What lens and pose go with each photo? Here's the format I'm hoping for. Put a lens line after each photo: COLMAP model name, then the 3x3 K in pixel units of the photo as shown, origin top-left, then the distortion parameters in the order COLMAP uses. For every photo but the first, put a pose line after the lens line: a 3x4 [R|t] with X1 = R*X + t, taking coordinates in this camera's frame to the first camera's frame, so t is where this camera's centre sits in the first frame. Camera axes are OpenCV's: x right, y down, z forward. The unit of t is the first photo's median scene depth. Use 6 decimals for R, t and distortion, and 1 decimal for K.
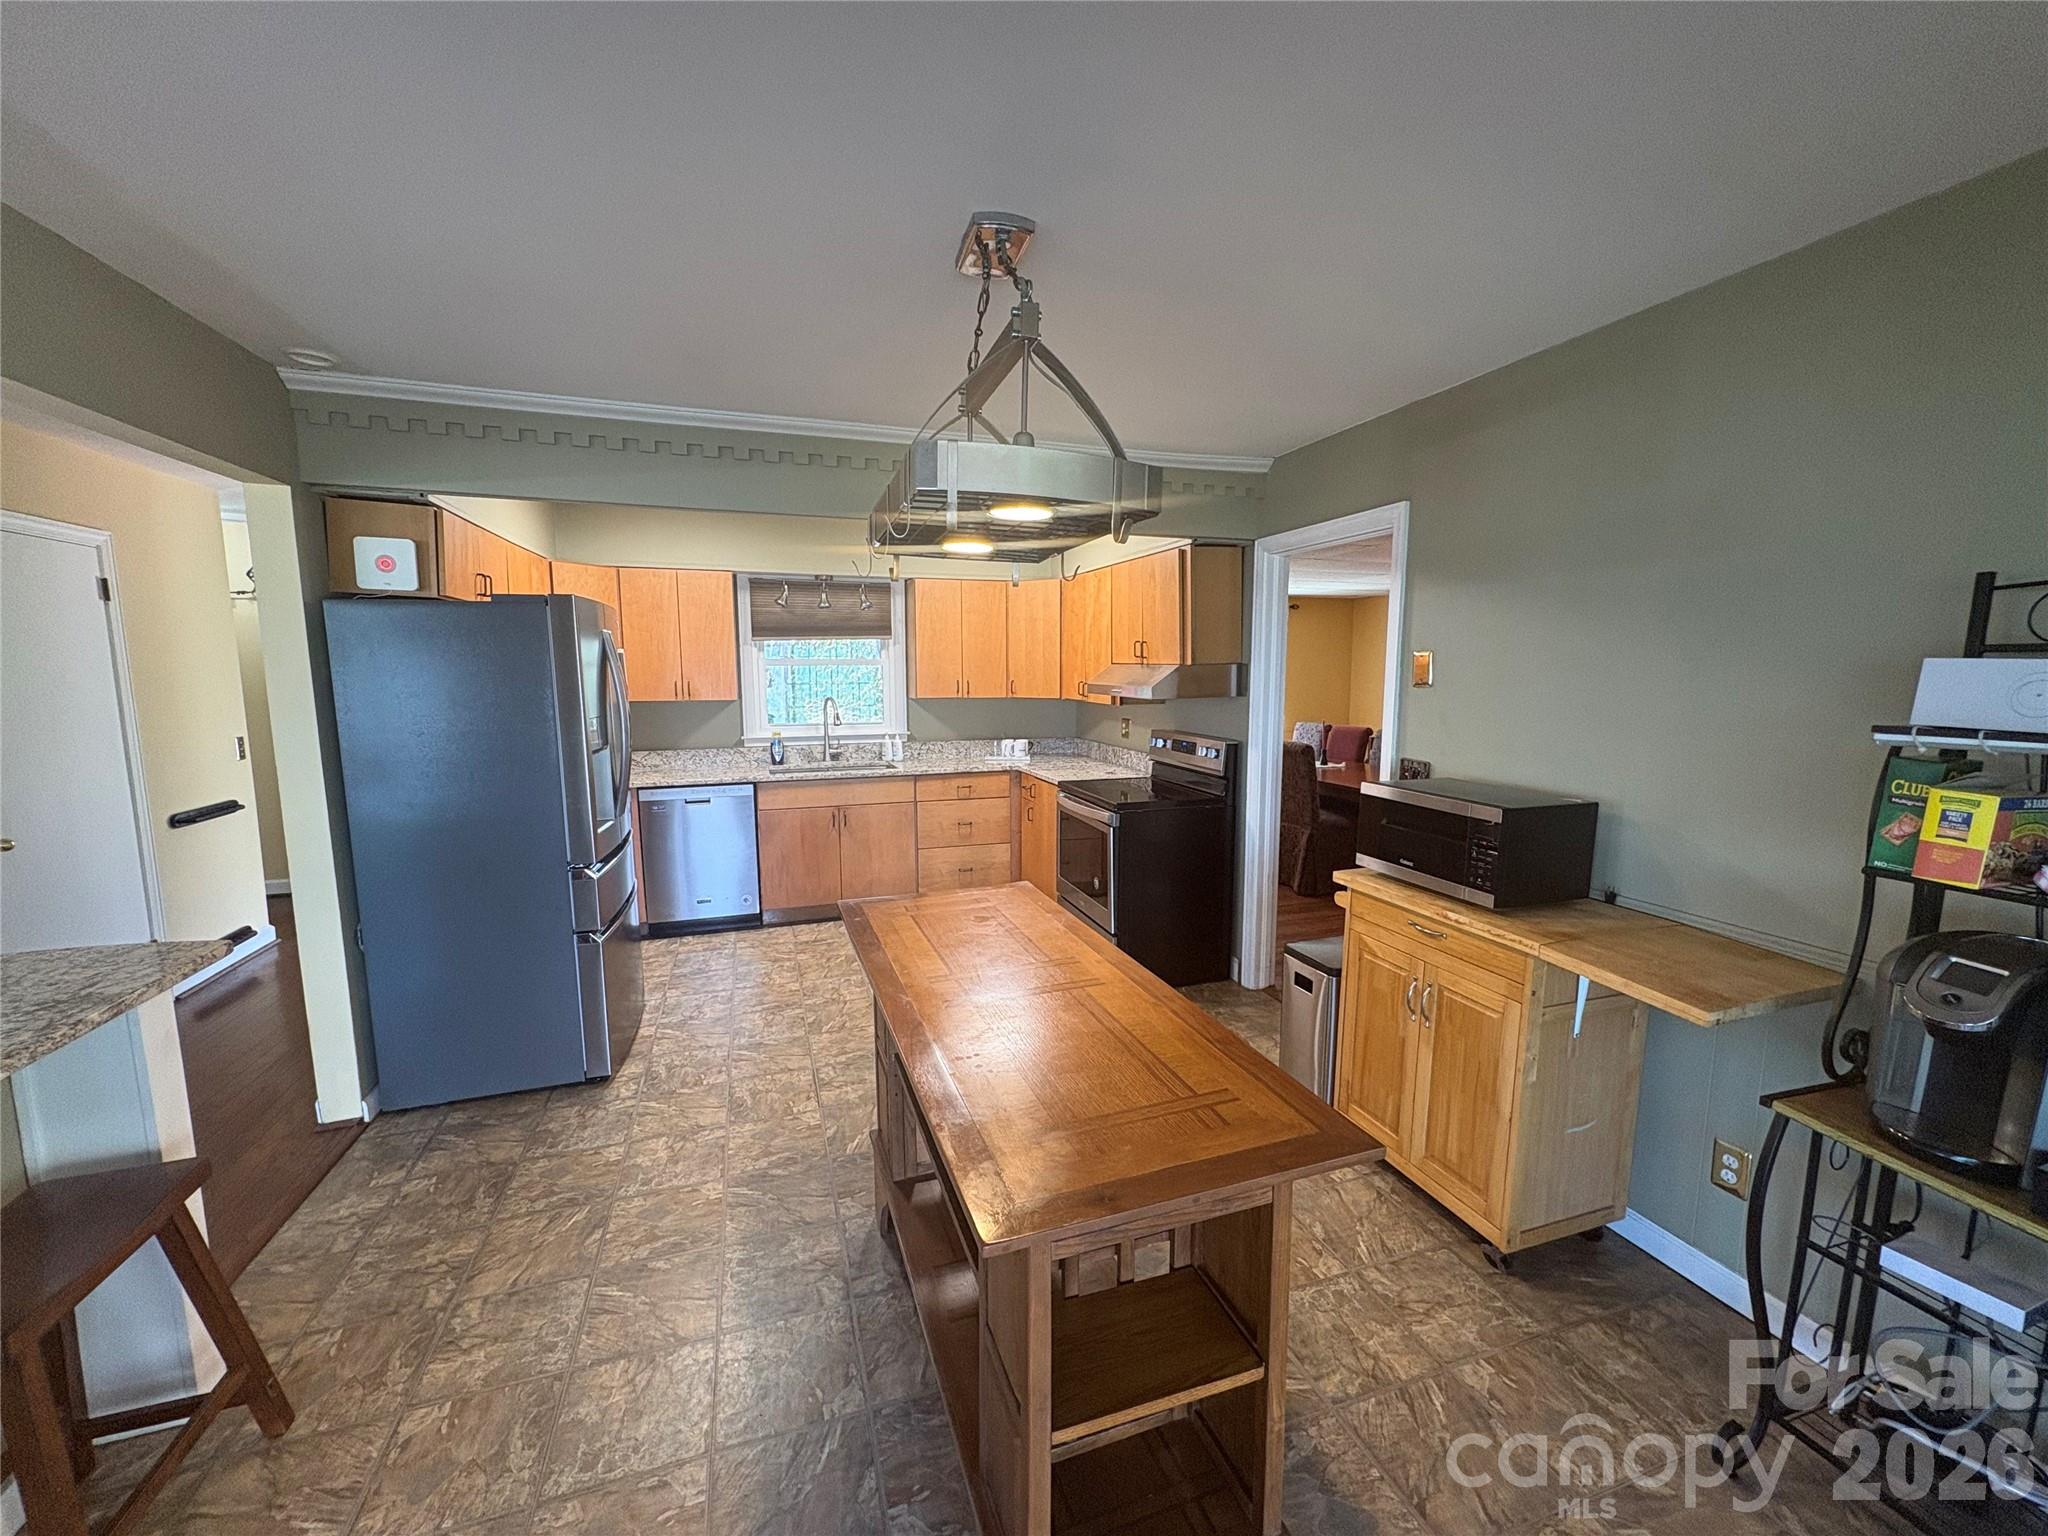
lens RADIAL K [[810.4, 0, 1022.0], [0, 810.4, 773.5], [0, 0, 1]] dist [0.002625, -0.001050]
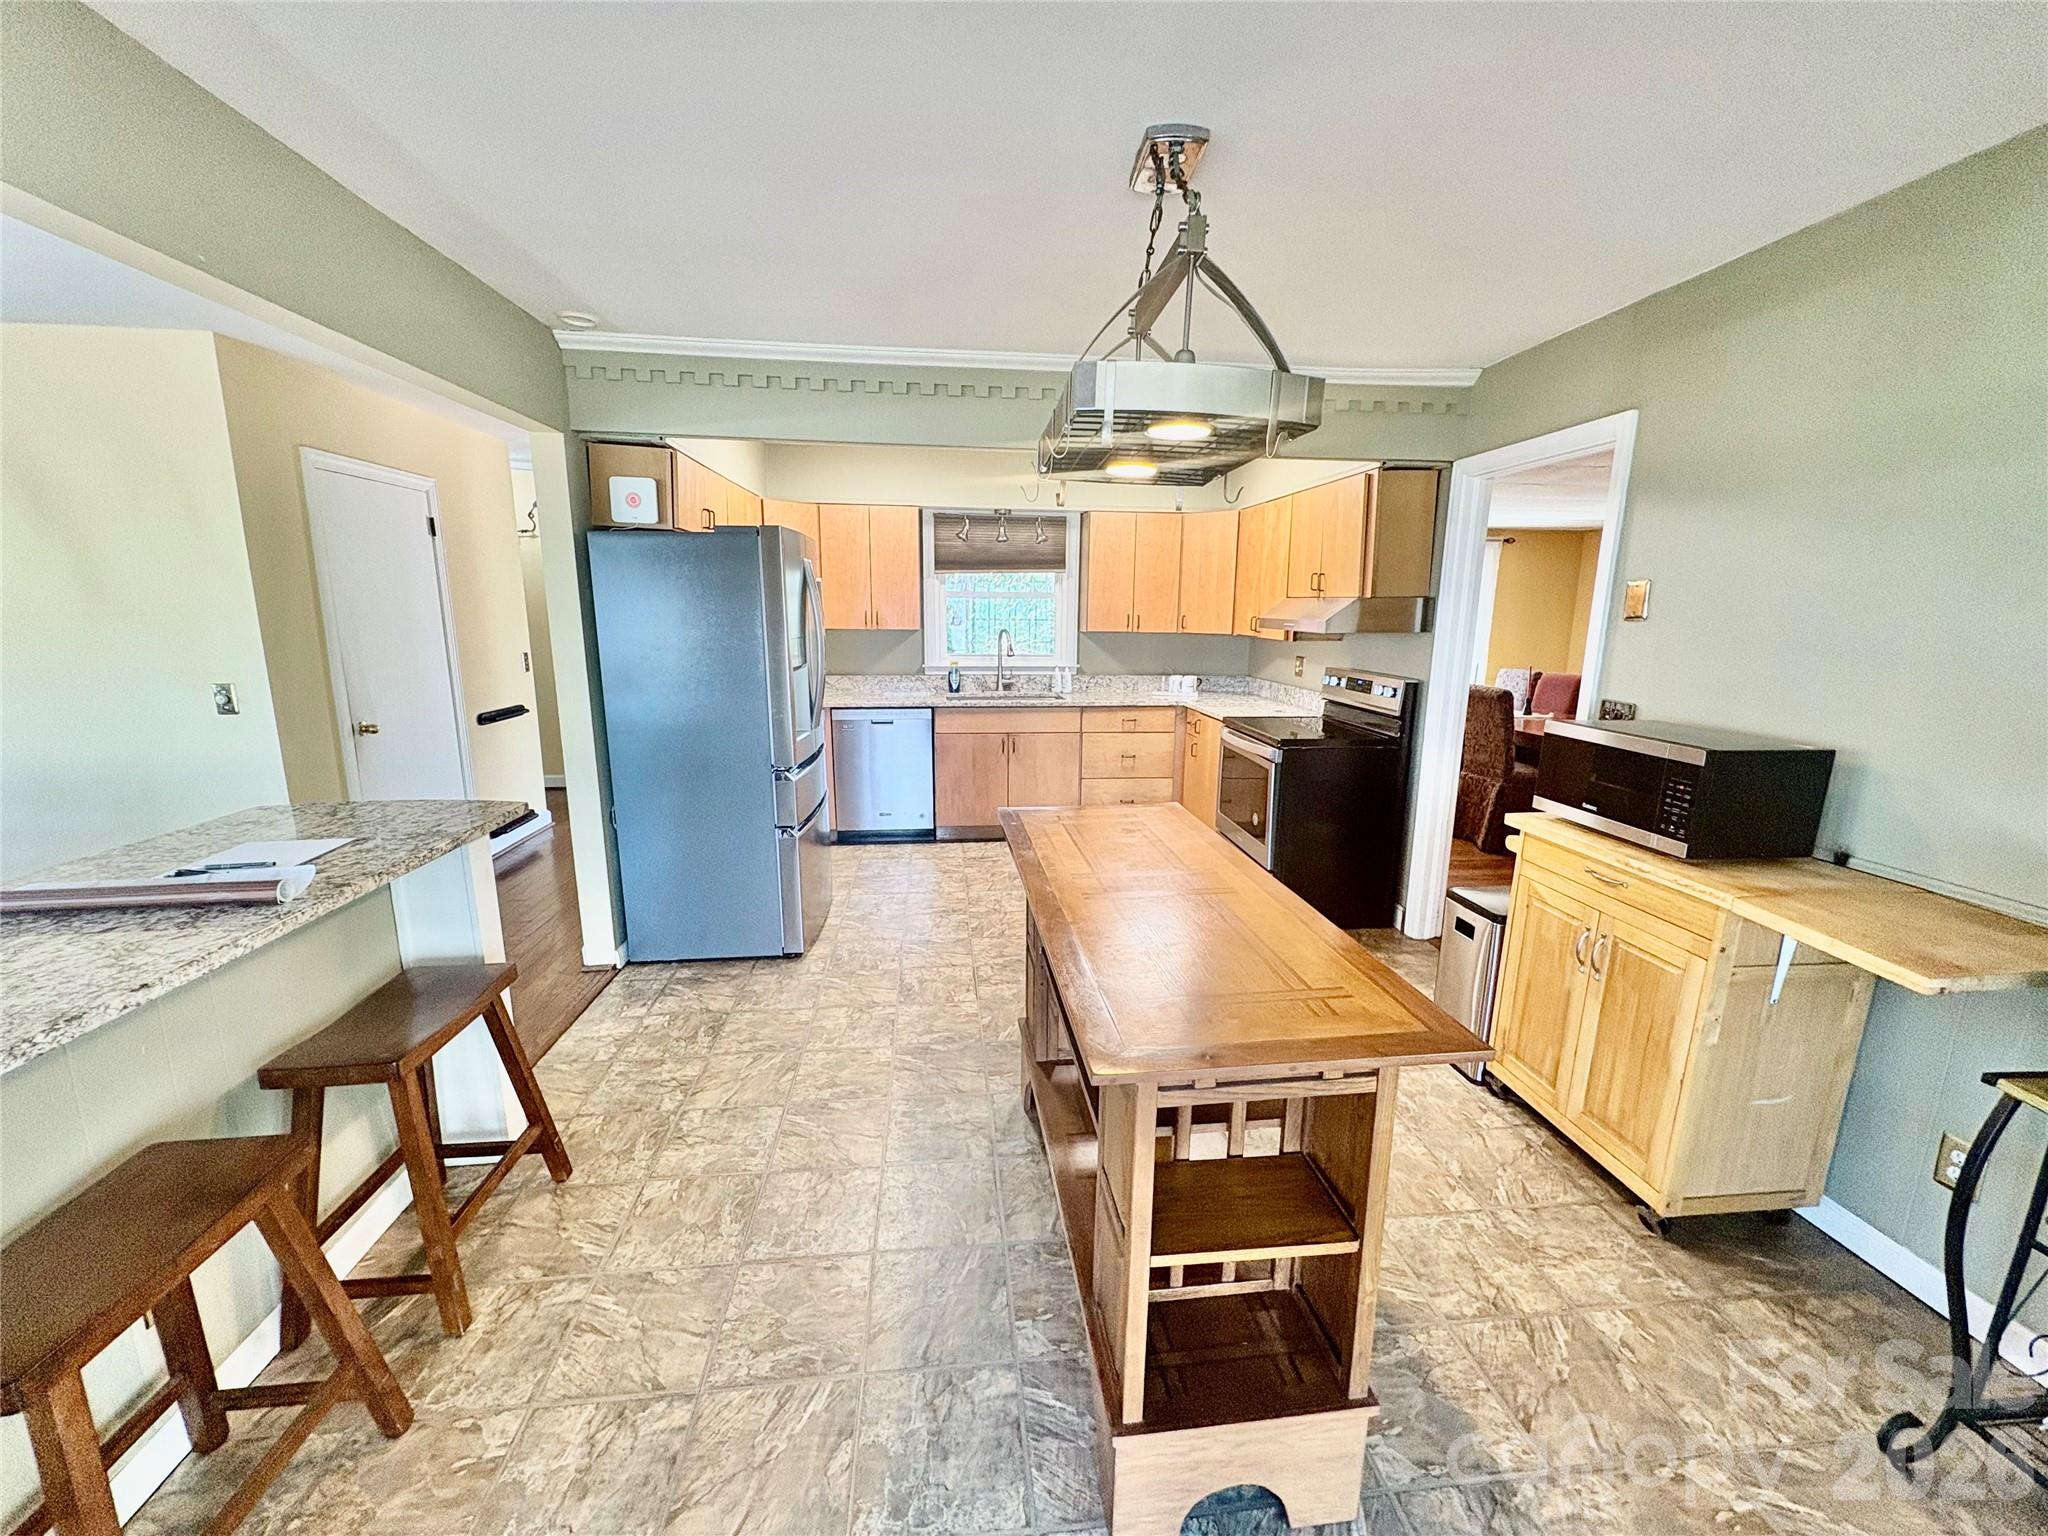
lens RADIAL K [[810.4, 0, 1023.7], [0, 810.4, 775.8], [0, 0, 1]] dist [0.002625, -0.001050]
pose [[0.976707, 0.054058, -0.207658, 0.030672], [-0.039020, 0.996356, 0.075846, 0.030509], [0.211001, -0.065976, 0.975257, -0.050565]]
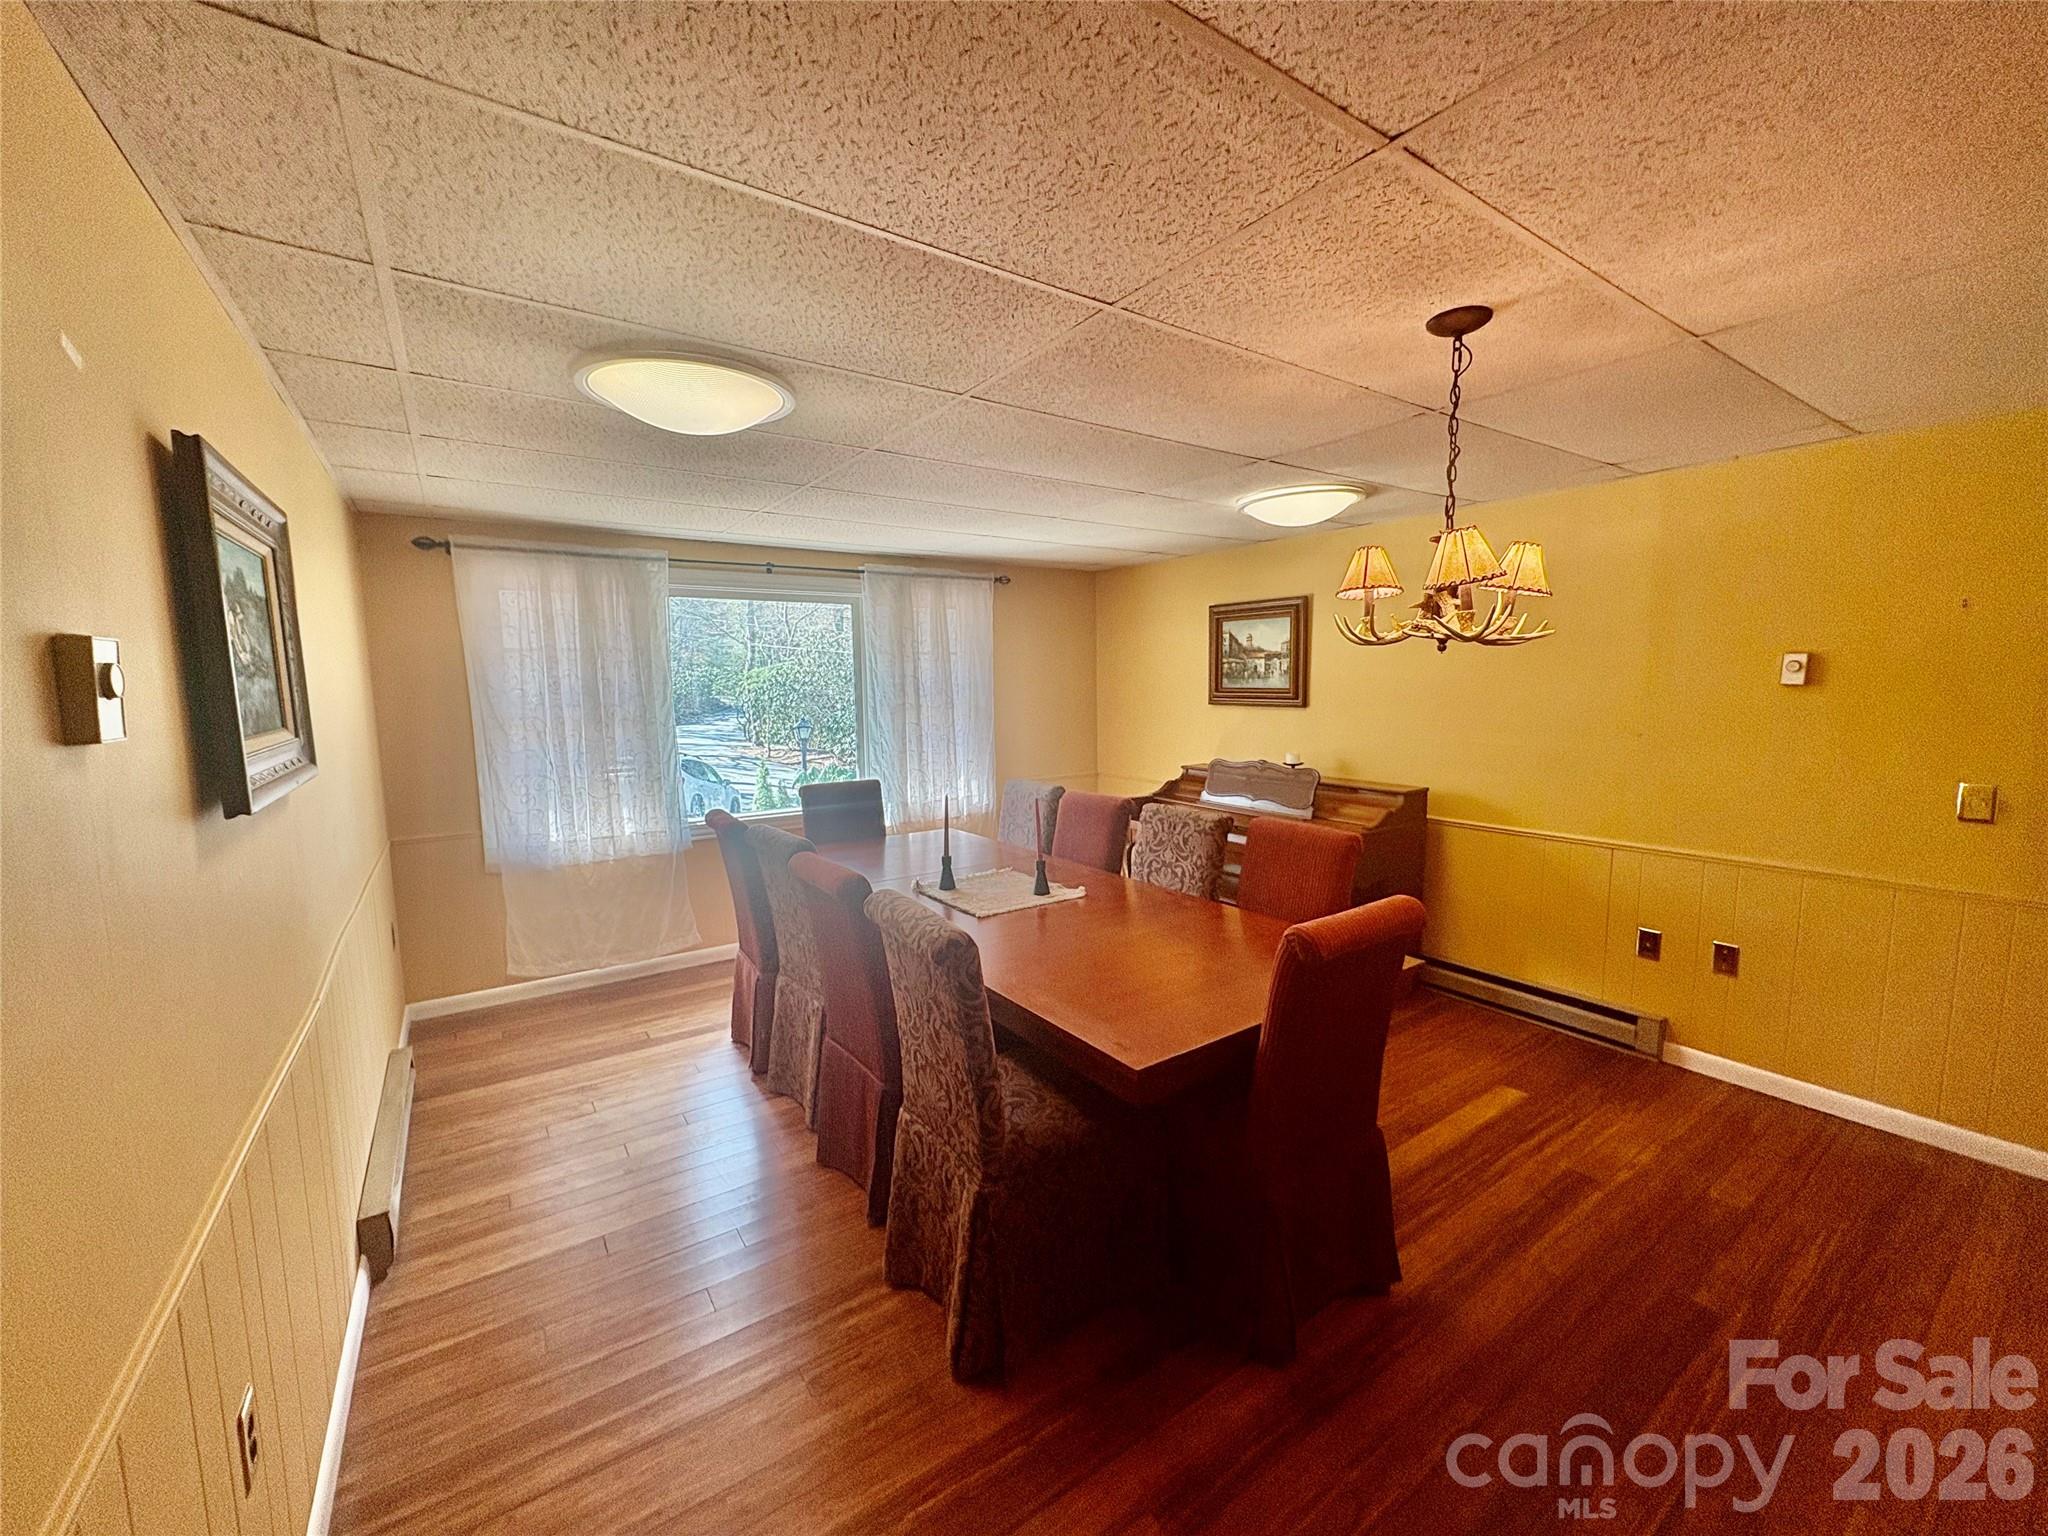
lens RADIAL K [[810.4, 0, 1023.7], [0, 810.4, 766.6], [0, 0, 1]] dist [0.002625, -0.001050]
pose [[0.961661, -0.040008, 0.271308, 0.331607], [0.043849, 0.999005, -0.008106, -0.110699], [-0.270714, 0.019692, 0.962458, 0.768585]]
